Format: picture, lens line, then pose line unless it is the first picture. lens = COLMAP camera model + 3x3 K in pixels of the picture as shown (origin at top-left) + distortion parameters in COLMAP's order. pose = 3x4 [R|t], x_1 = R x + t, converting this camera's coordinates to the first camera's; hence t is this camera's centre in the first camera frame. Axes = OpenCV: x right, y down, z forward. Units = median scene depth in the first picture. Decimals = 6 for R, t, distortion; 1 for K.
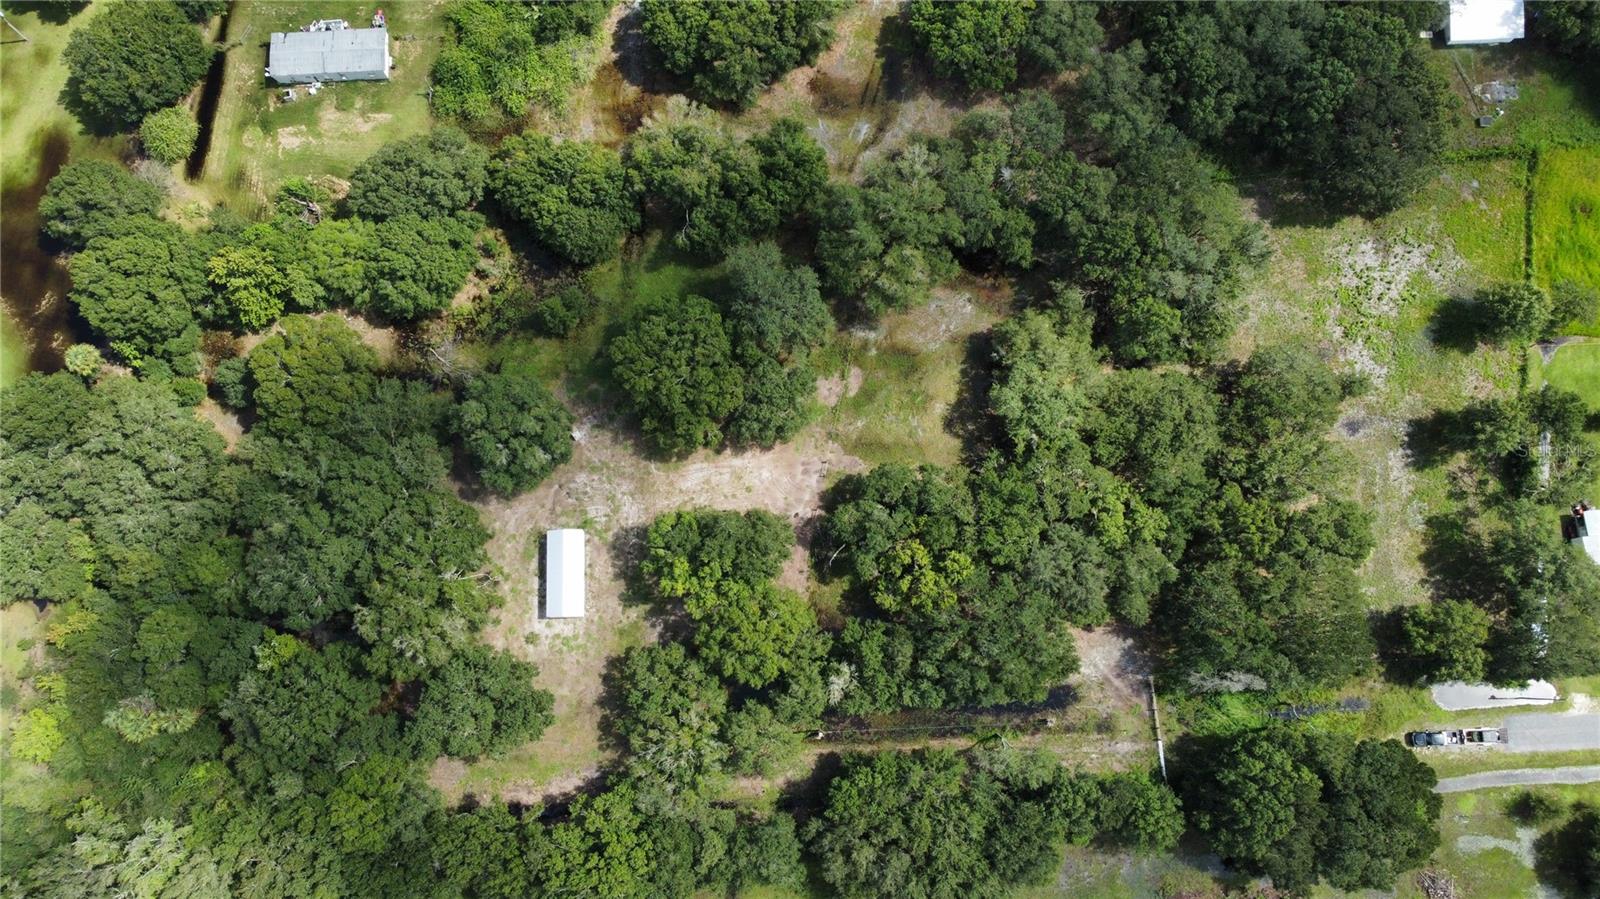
lens RADIAL K [[1217.0, 0, 804.5], [0, 1217.0, 454.2], [0, 0, 1]] dist [-0.007839, 0.002649]
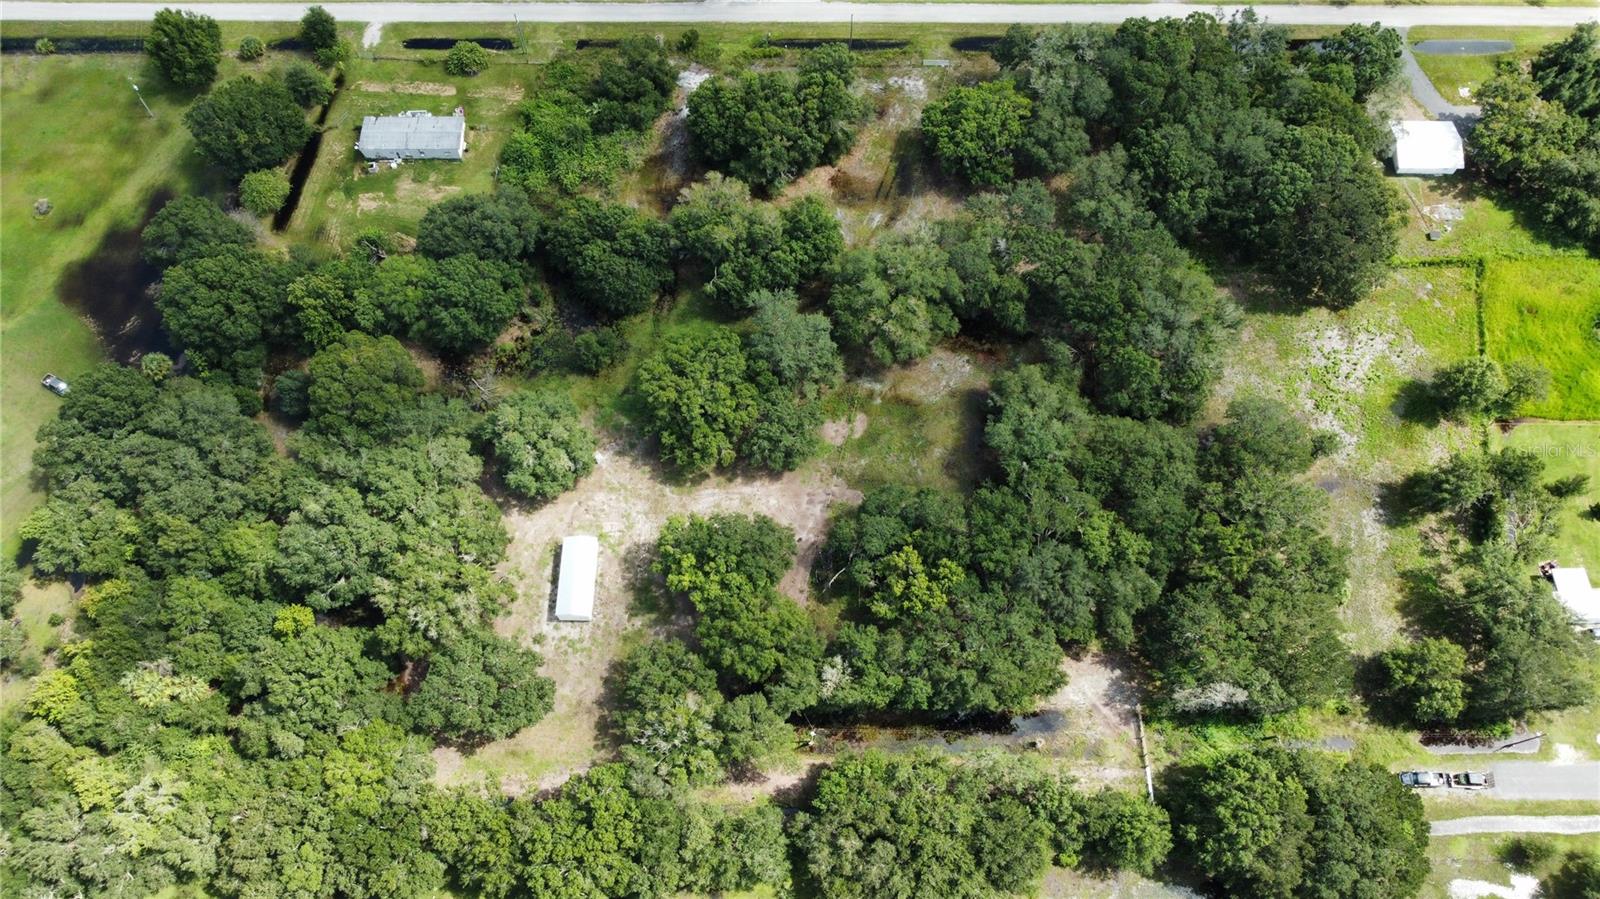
lens RADIAL K [[1217.0, 0, 804.5], [0, 1217.0, 454.2], [0, 0, 1]] dist [-0.007839, 0.002649]
pose [[0.998753, 0.046765, -0.017494, 0.012685], [-0.049559, 0.971103, -0.233458, 0.229005], [0.006071, 0.234034, 0.972209, -0.044347]]
